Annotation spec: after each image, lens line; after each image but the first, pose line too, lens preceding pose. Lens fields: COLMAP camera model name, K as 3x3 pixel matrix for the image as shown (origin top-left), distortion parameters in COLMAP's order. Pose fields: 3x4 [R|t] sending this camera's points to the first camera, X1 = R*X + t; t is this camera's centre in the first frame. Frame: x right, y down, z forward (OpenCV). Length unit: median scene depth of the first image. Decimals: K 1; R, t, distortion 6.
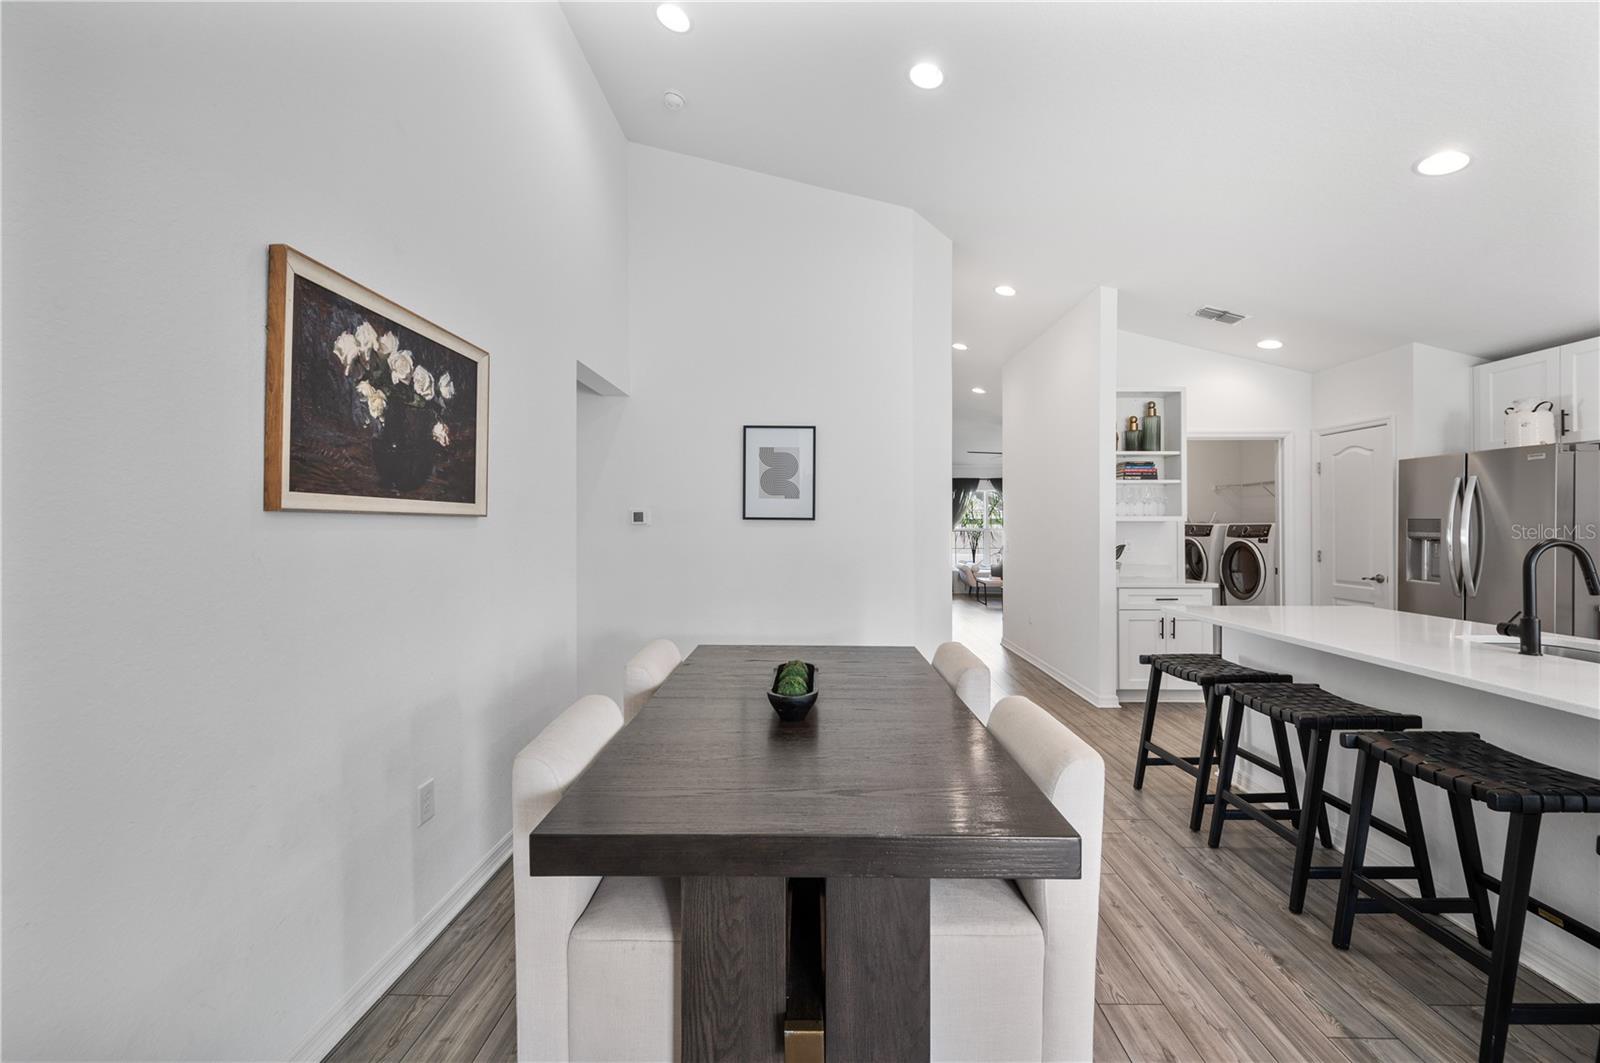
lens RADIAL K [[637.6, 0, 809.7], [0, 637.6, 524.8], [0, 0, 1]] dist [-0.002402, 0.000599]
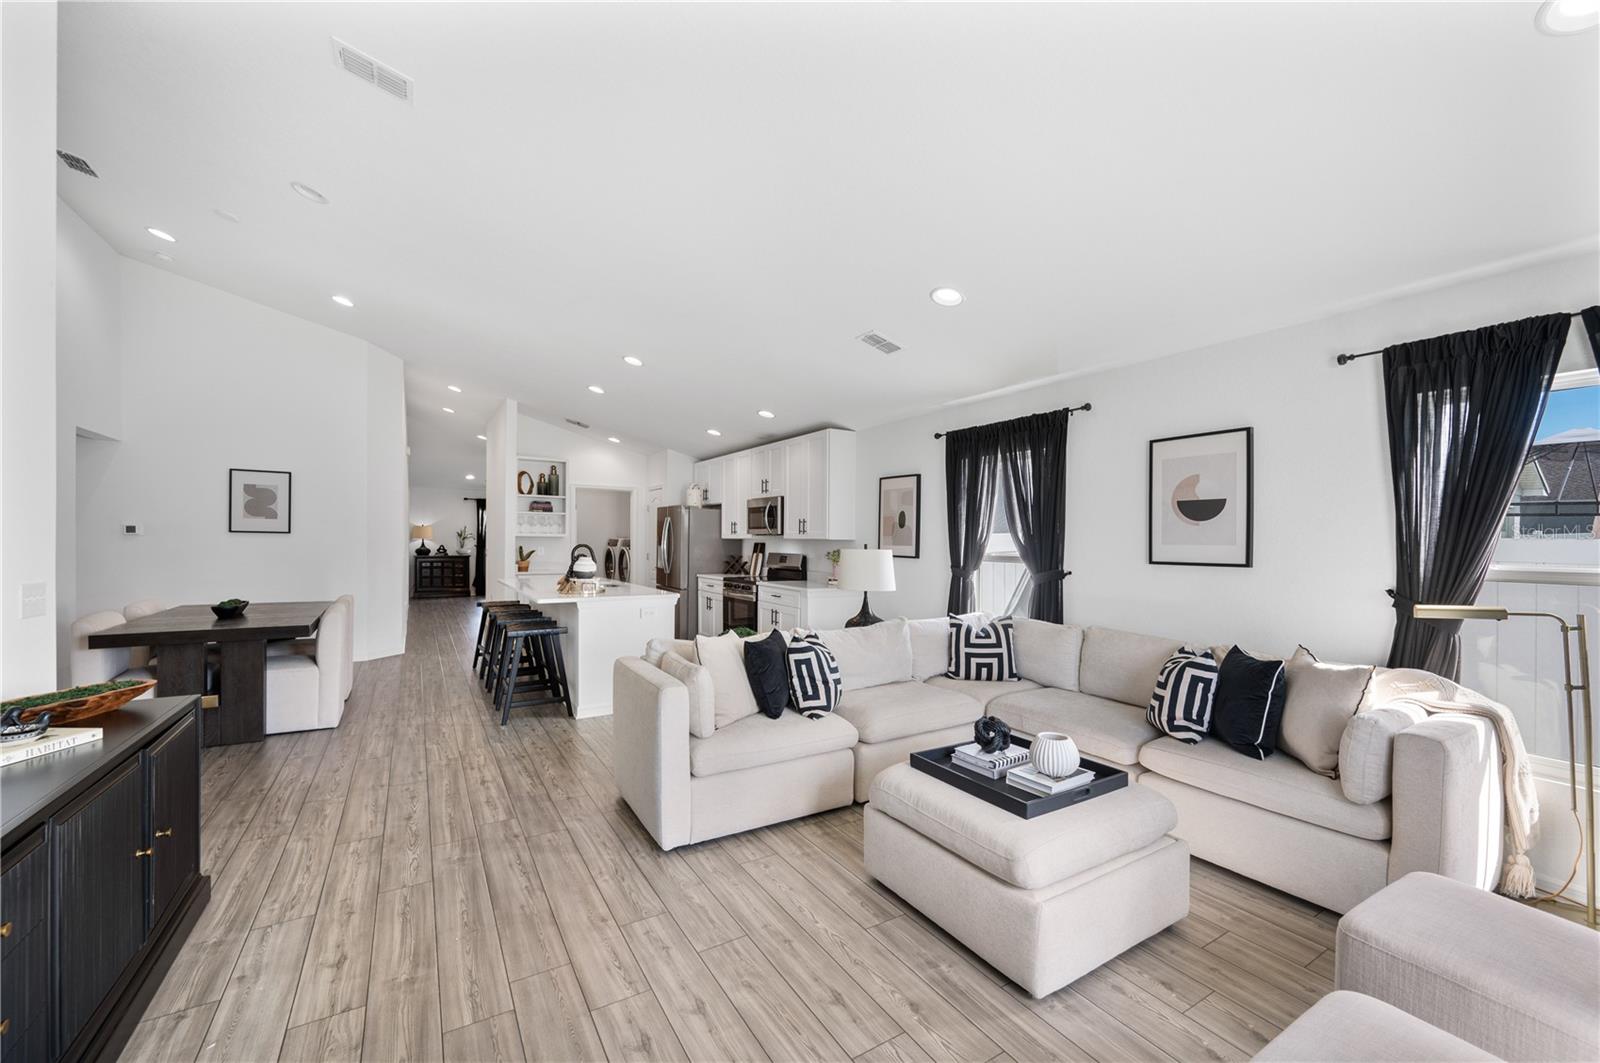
lens RADIAL K [[637.6, 0, 799.7], [0, 637.6, 534.5], [0, 0, 1]] dist [-0.002402, 0.000599]
pose [[0.844364, 0.013840, 0.535591, 0.229834], [-0.010527, 0.999902, -0.009241, -0.002873], [-0.535667, 0.002165, 0.844427, -0.984205]]
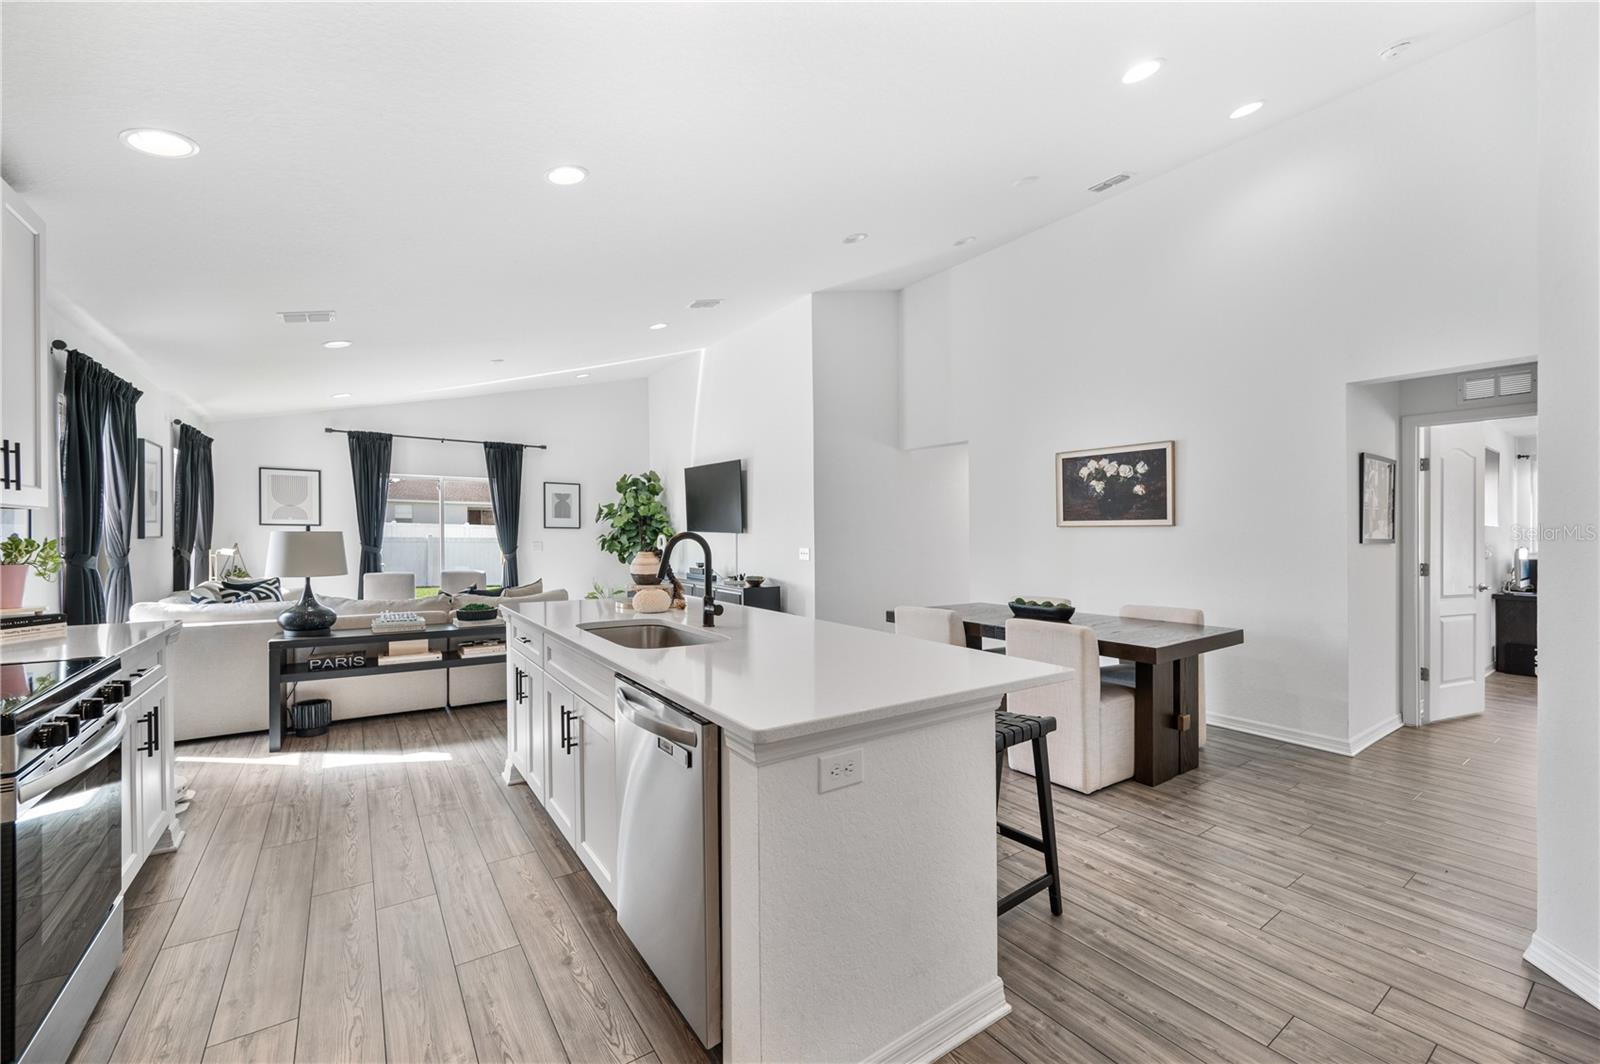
lens RADIAL K [[637.6, 0, 804.5], [0, 637.6, 530.6], [0, 0, 1]] dist [-0.002402, 0.000599]
pose [[-0.801538, -0.009058, -0.597875, 0.877901], [-0.005177, 0.999953, -0.008209, 0.013967], [0.597921, -0.003485, -0.801547, 1.070070]]
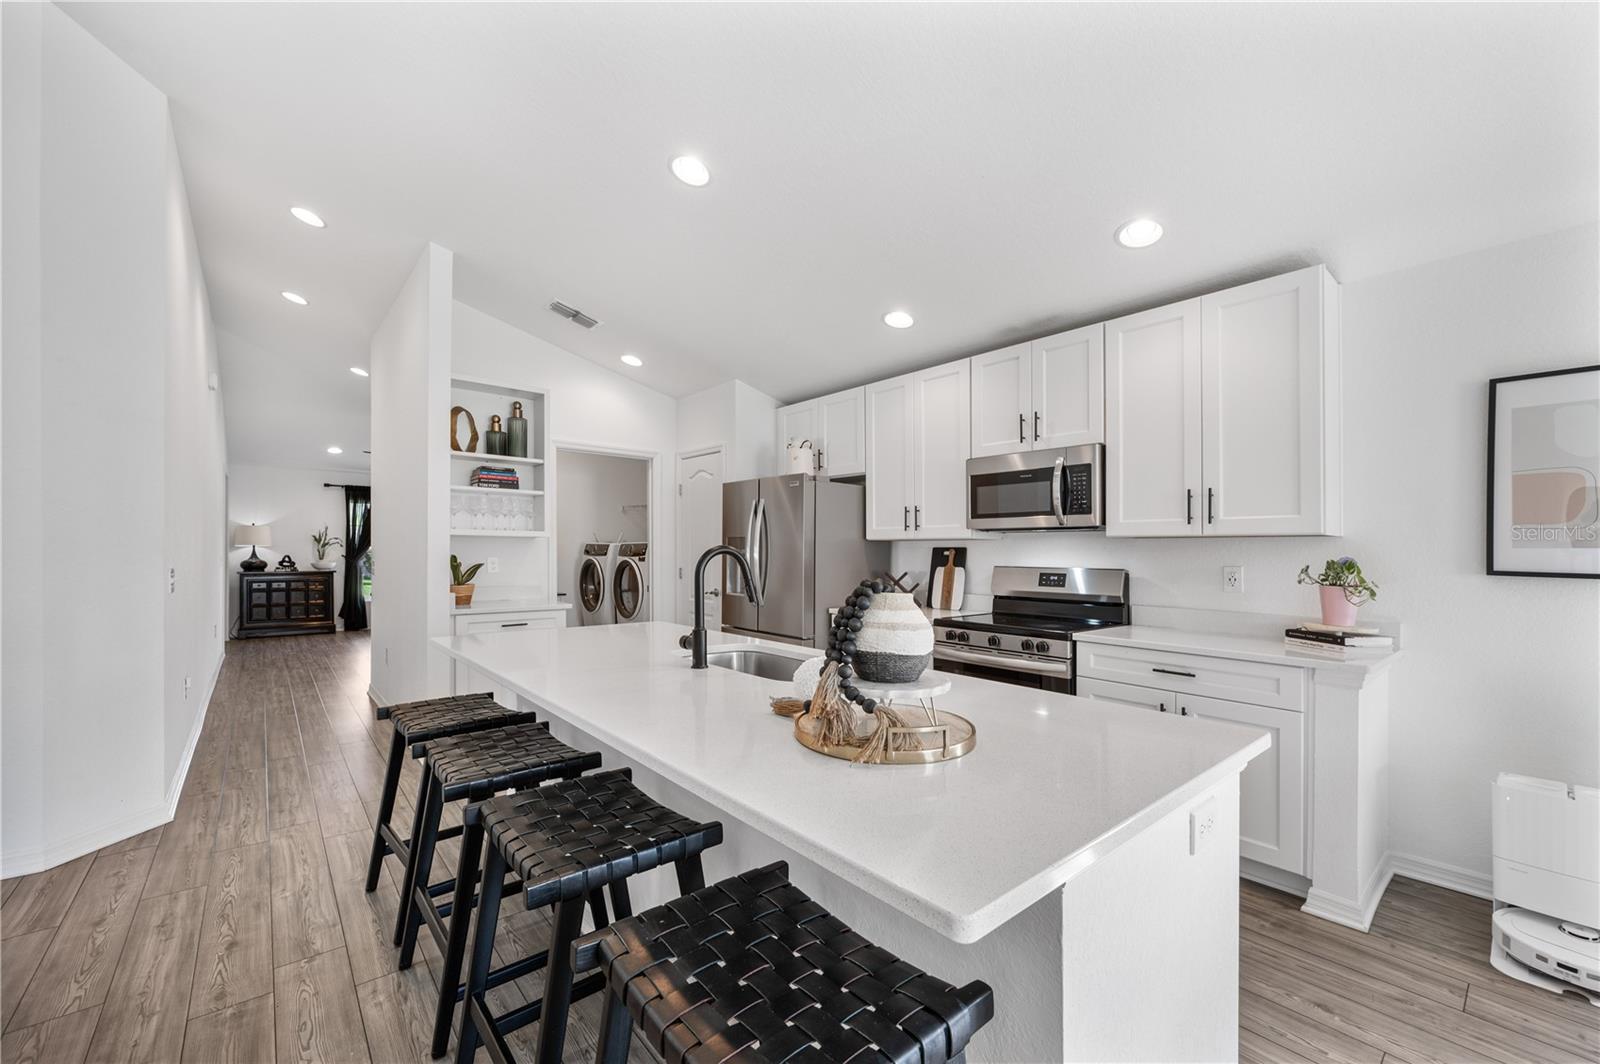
lens RADIAL K [[637.6, 0, 796.1], [0, 637.6, 550.3], [0, 0, 1]] dist [-0.002402, 0.000599]
pose [[0.750123, 0.008203, 0.661248, 0.304029], [-0.008836, 0.999958, -0.002381, 0.014841], [-0.661240, -0.004056, 0.750164, 0.096257]]
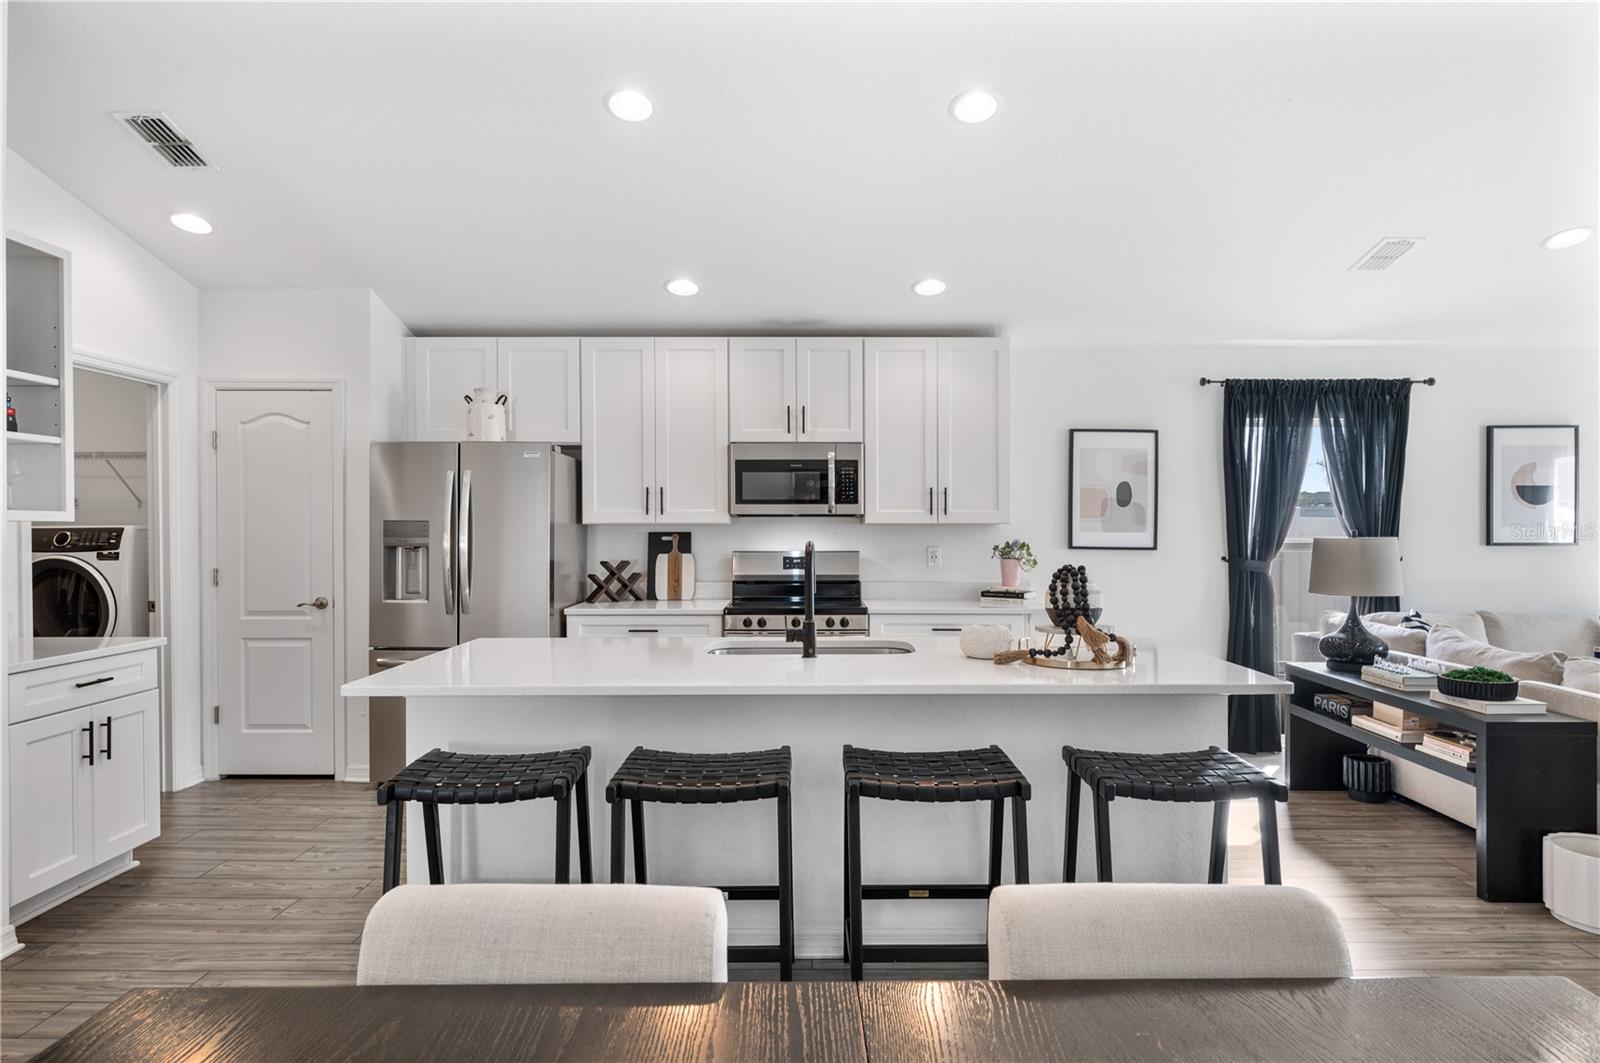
lens RADIAL K [[908.9, 0, 805.1], [0, 908.9, 533.1], [0, 0, 1]] dist [-0.002544, 0.004865]
pose [[-0.027394, -0.007059, 0.999600, -0.164778], [0.000093, 0.999975, 0.007064, -0.002142], [-0.999625, 0.000287, -0.027392, 0.532308]]
